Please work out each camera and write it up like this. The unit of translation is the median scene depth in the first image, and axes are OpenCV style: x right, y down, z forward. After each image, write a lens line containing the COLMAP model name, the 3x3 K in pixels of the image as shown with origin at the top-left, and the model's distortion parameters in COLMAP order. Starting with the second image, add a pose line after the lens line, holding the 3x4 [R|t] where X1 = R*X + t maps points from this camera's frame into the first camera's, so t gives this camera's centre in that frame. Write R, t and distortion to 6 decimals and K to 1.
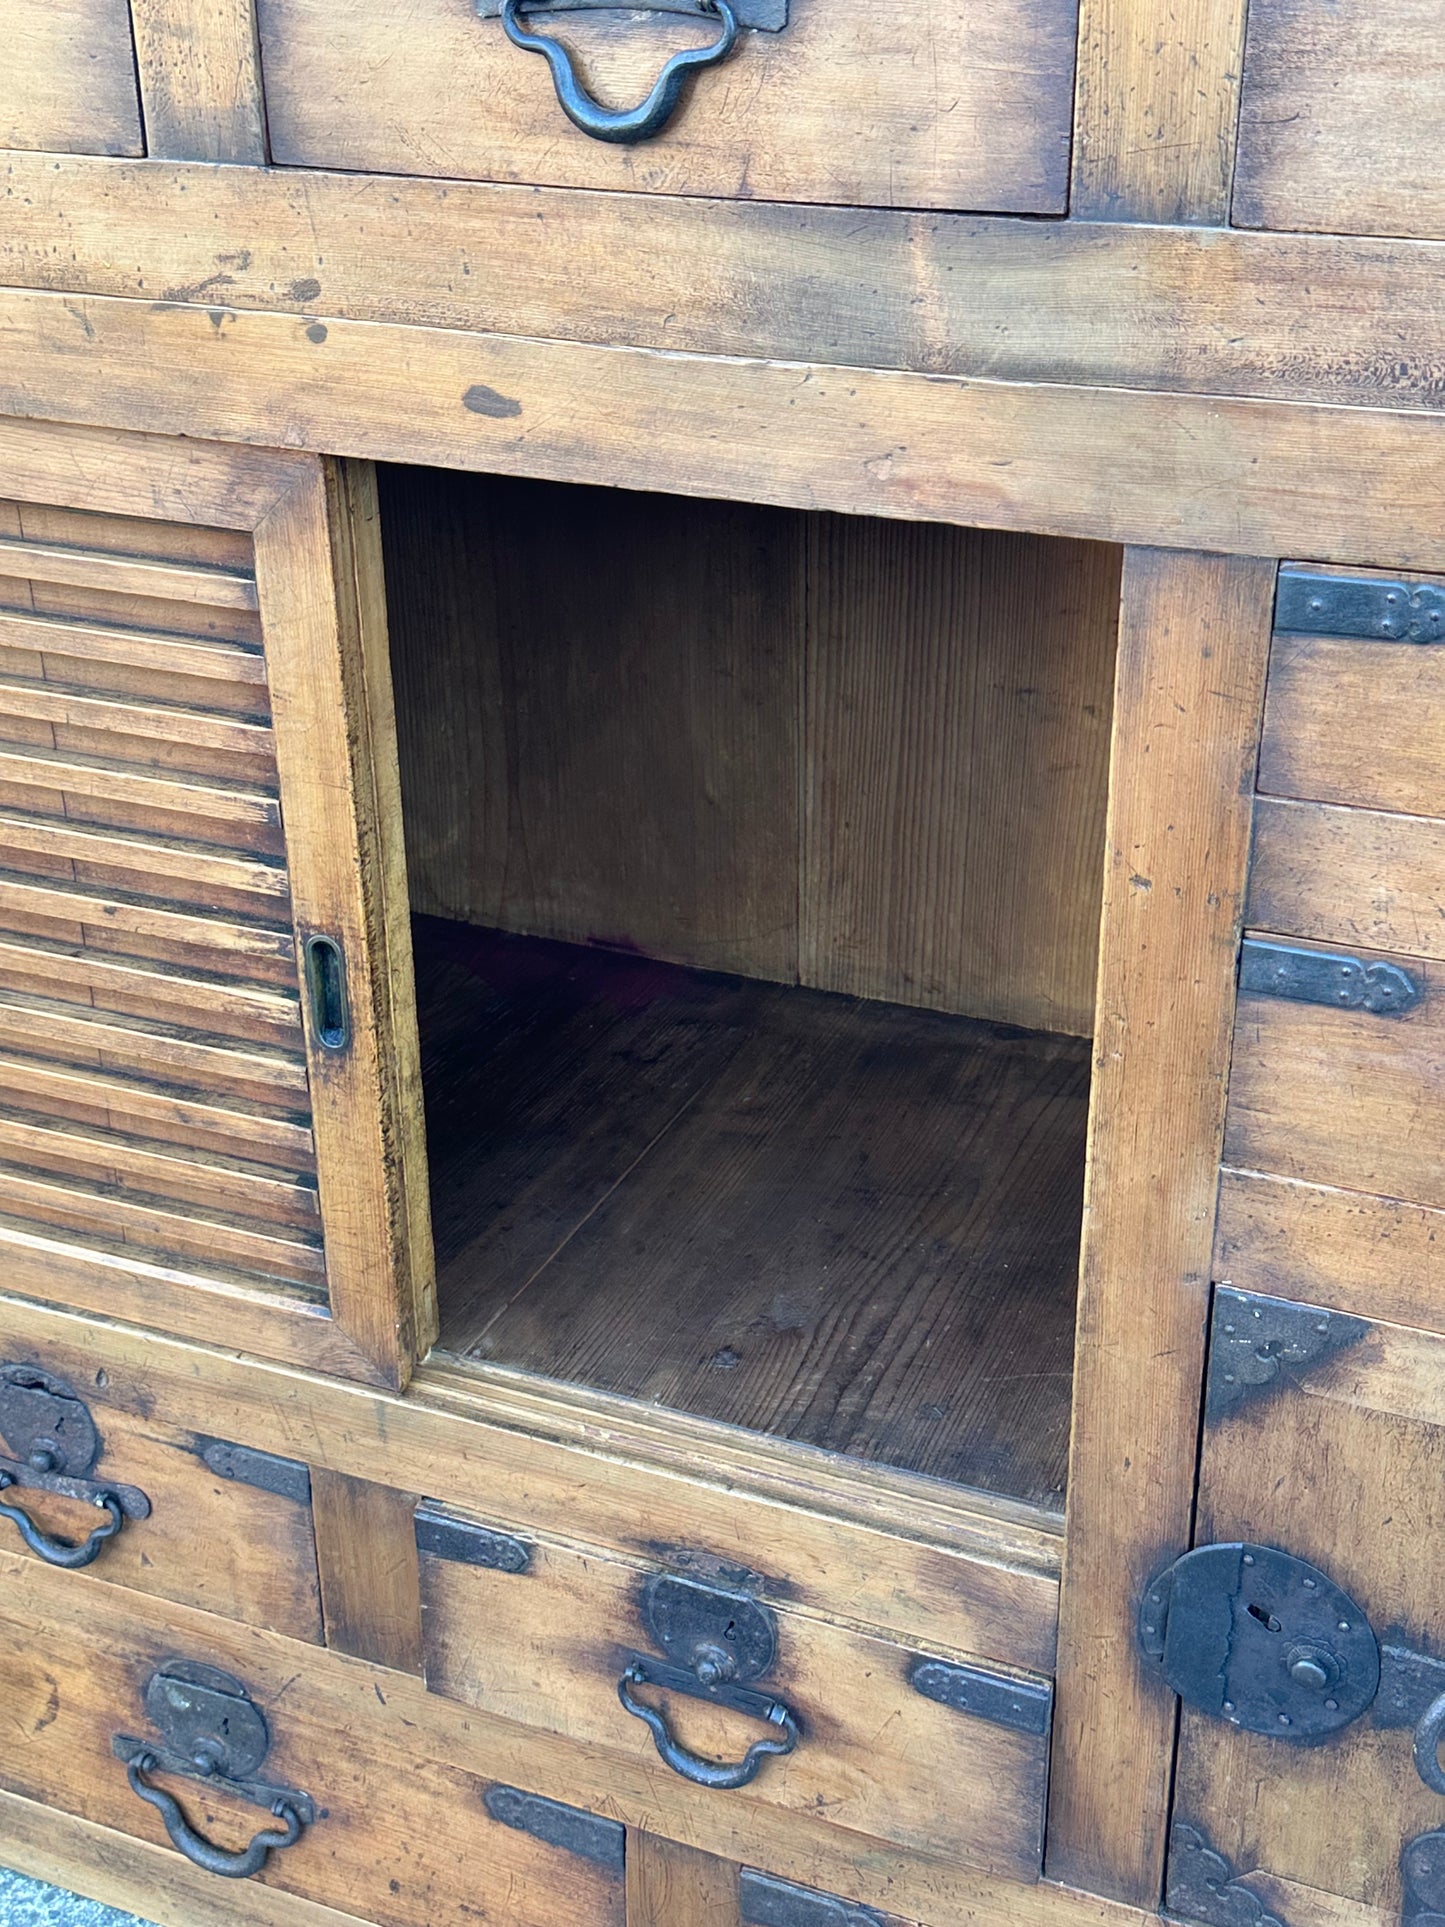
lens RADIAL K [[2432.7, 0, 736.0], [0, 2432.7, 960.9], [0, 0, 1]] dist [0.098967, 0.000000]
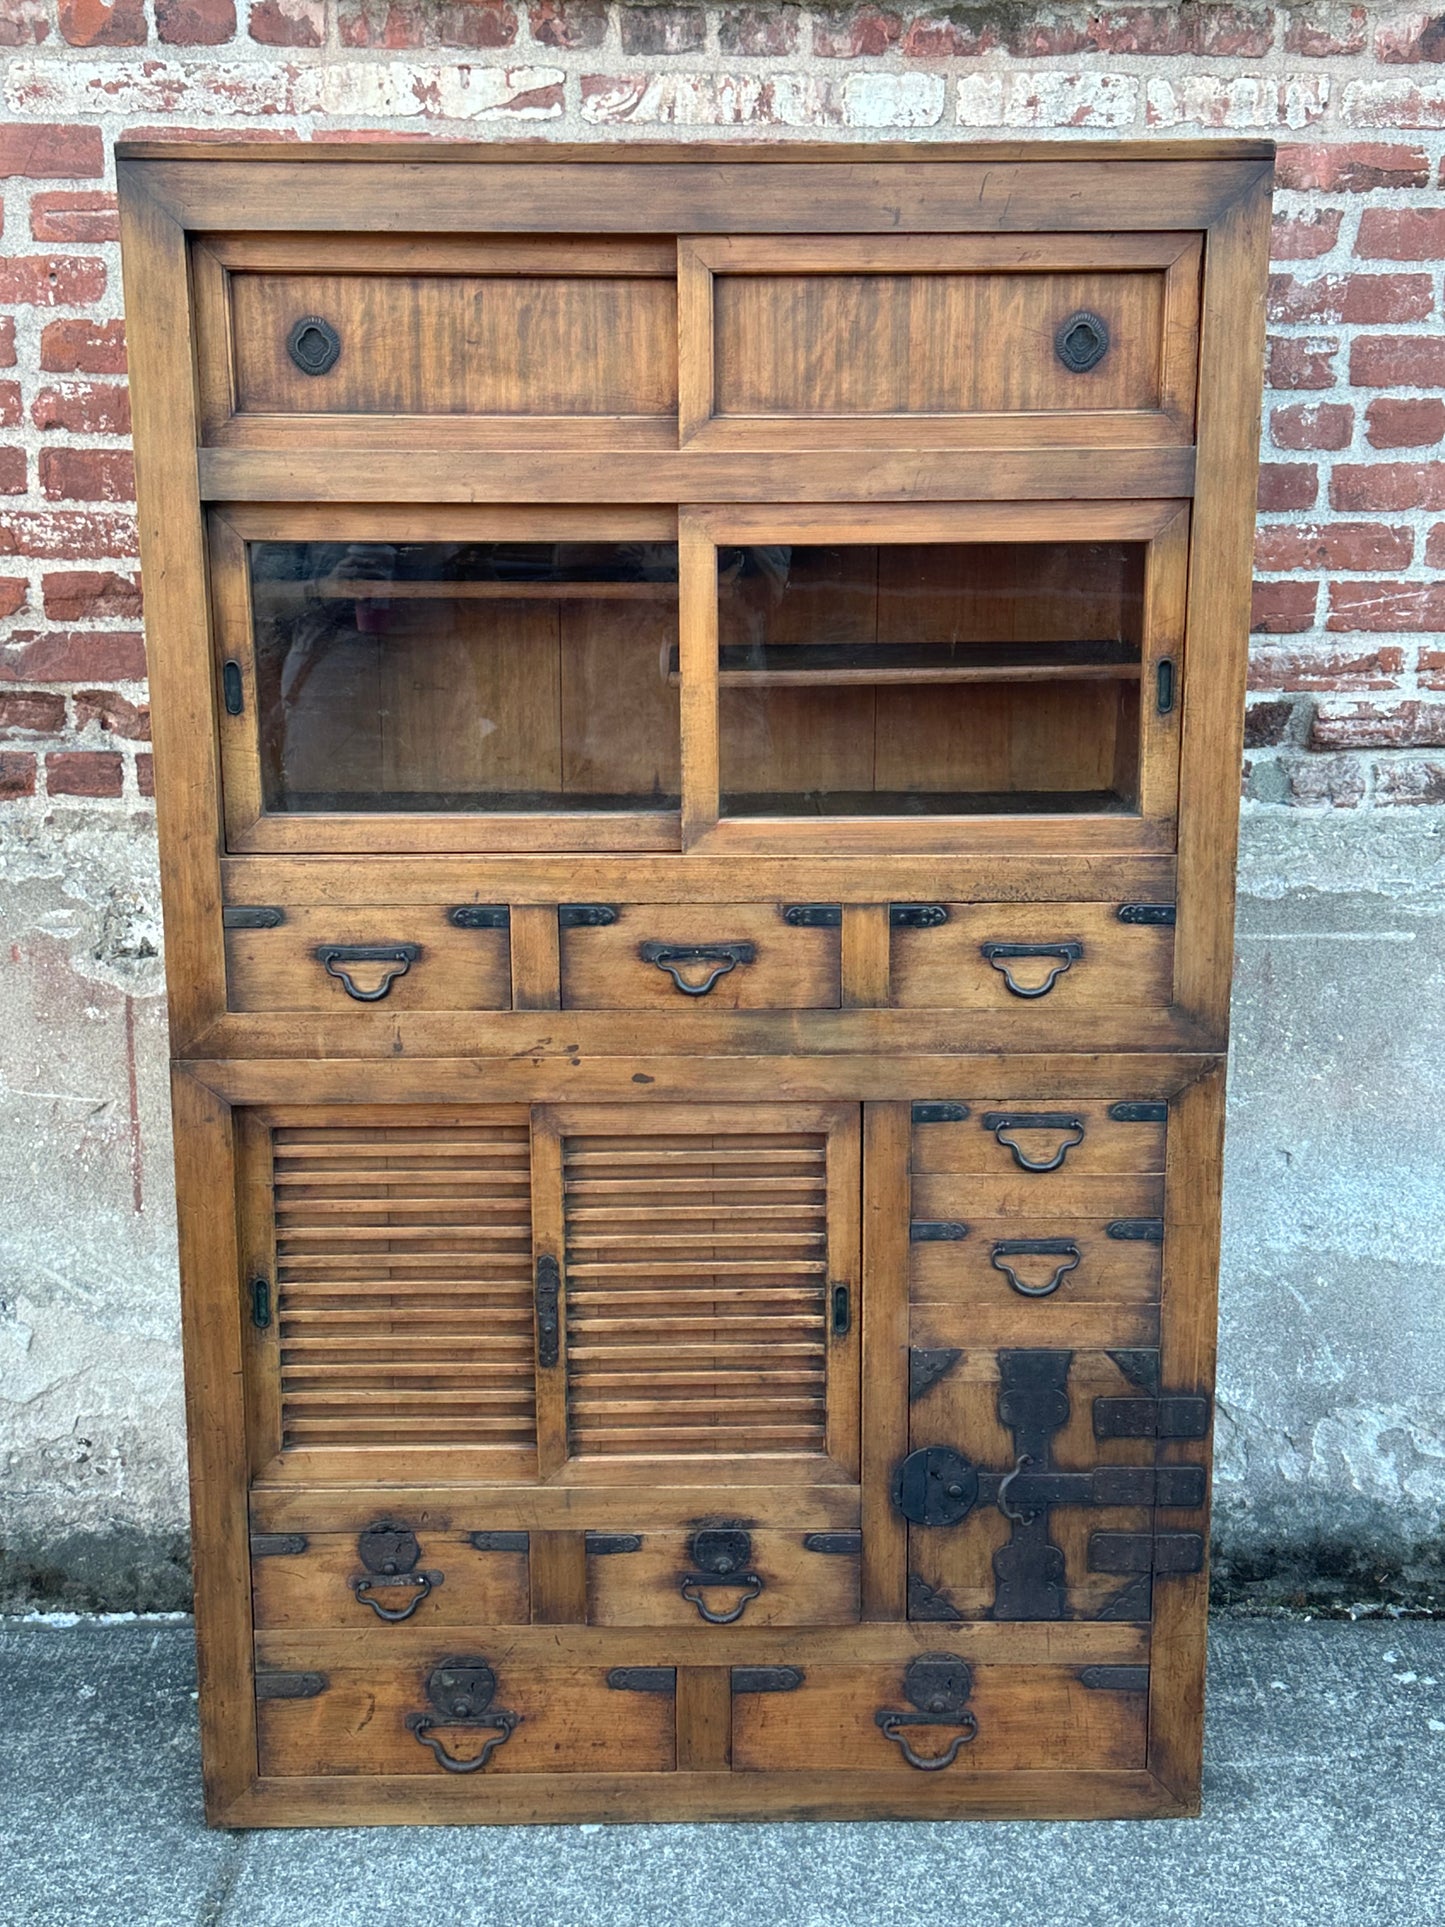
lens RADIAL K [[2432.7, 0, 730.5], [0, 2432.7, 953.5], [0, 0, 1]] dist [0.098967, 0.000000]
pose [[0.912316, -0.084576, 0.400657, -1.138079], [0.177277, 0.963570, -0.200264, 0.226376], [-0.369124, 0.253731, 0.894074, -1.656490]]
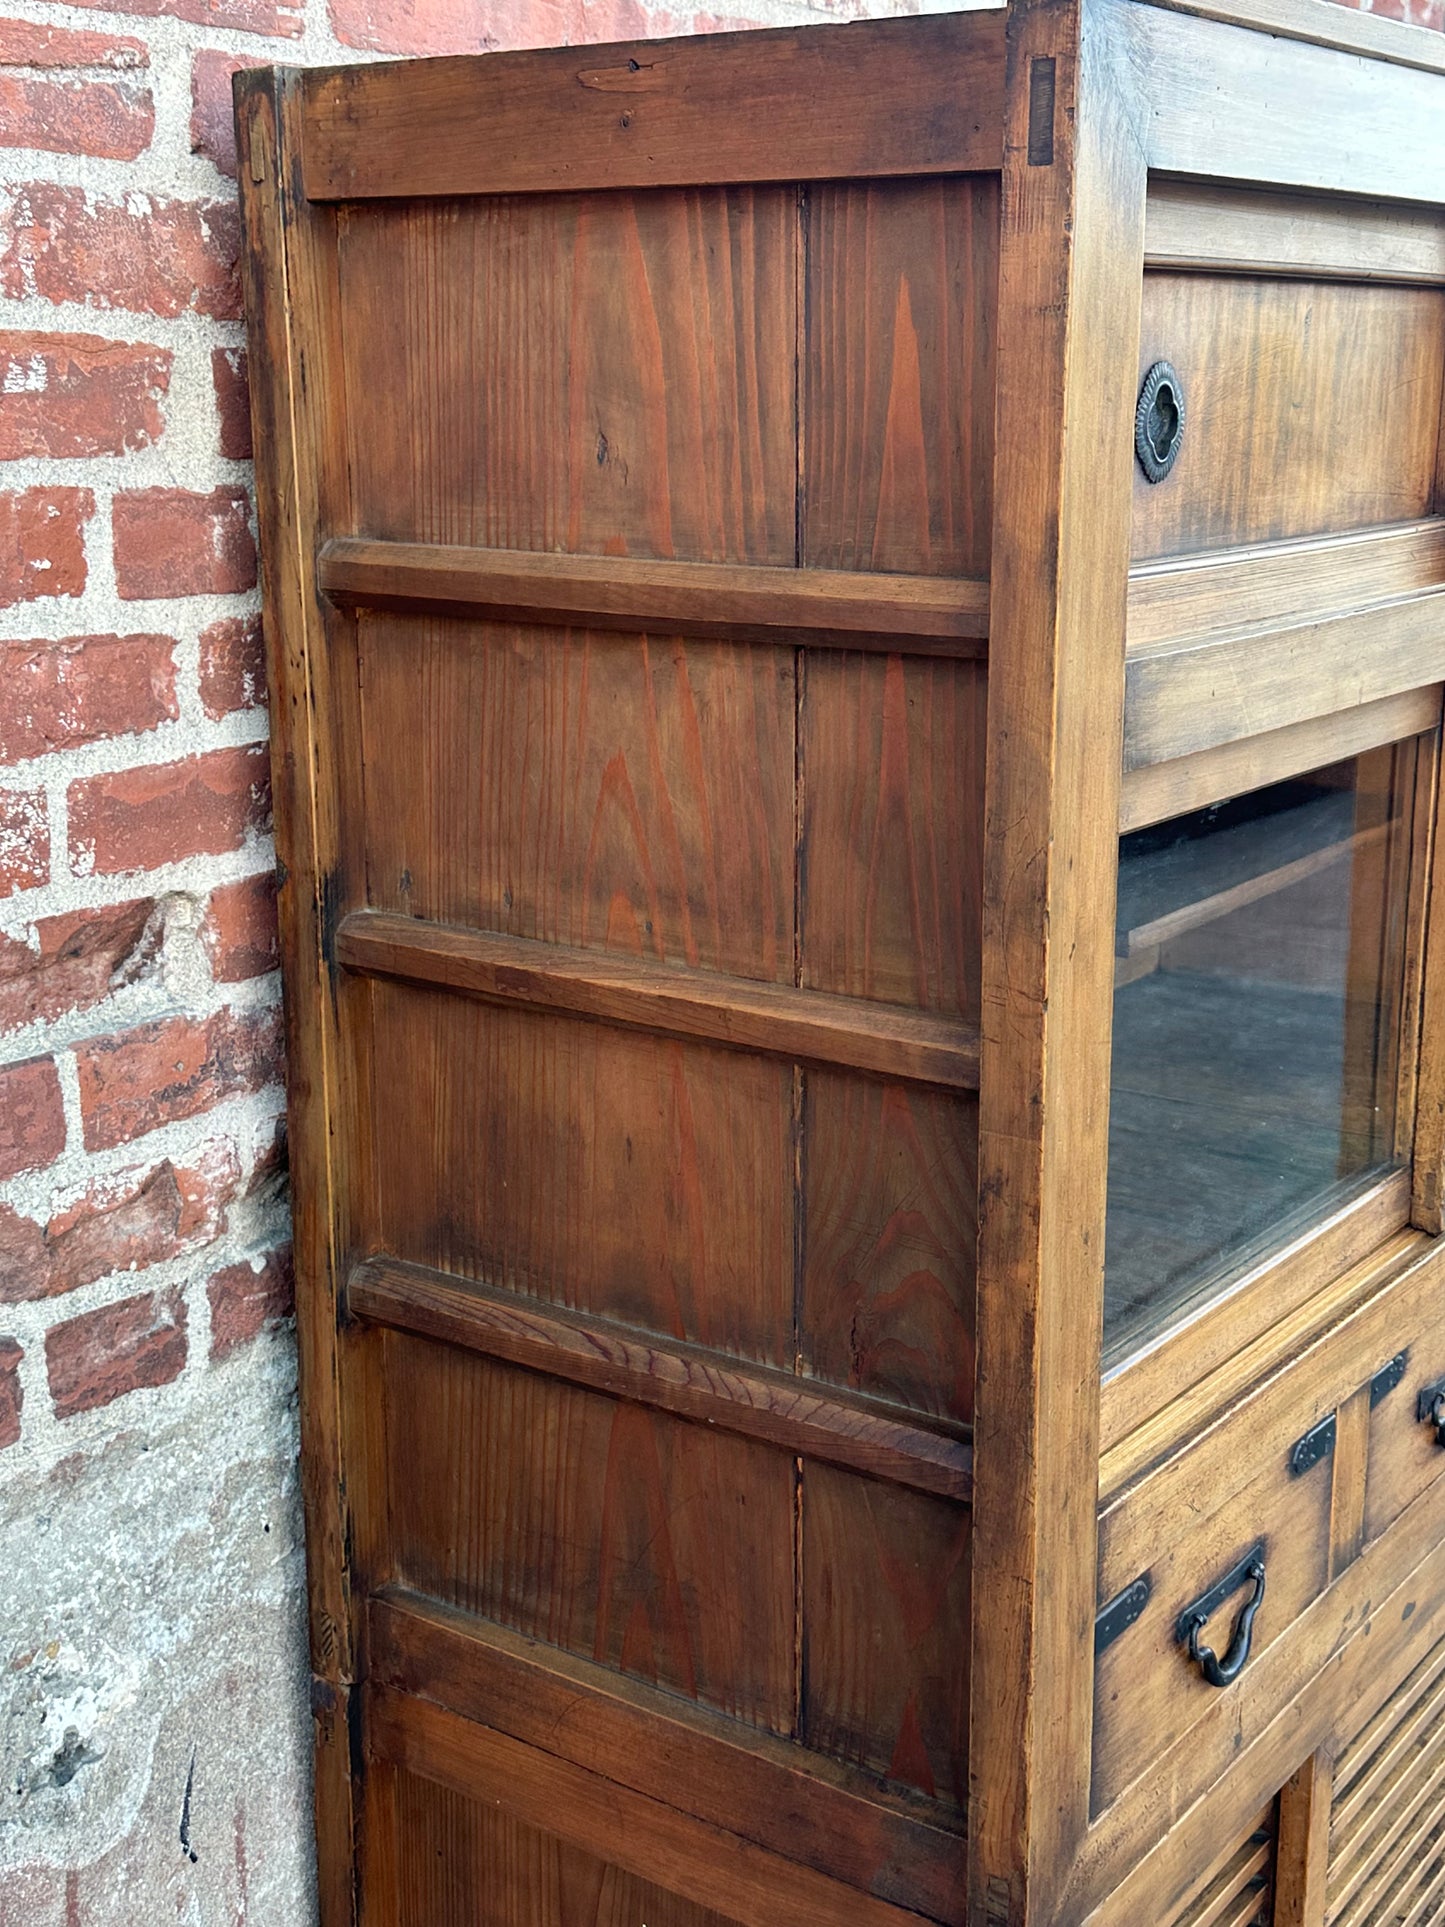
lens RADIAL K [[2432.7, 0, 715.8], [0, 2432.7, 956.9], [0, 0, 1]] dist [0.098967, 0.000000]
pose [[0.222084, -0.225752, 0.948533, -1.757437], [0.429603, 0.895963, 0.112656, -1.044922], [-0.875283, 0.382473, 0.295963, 0.710967]]
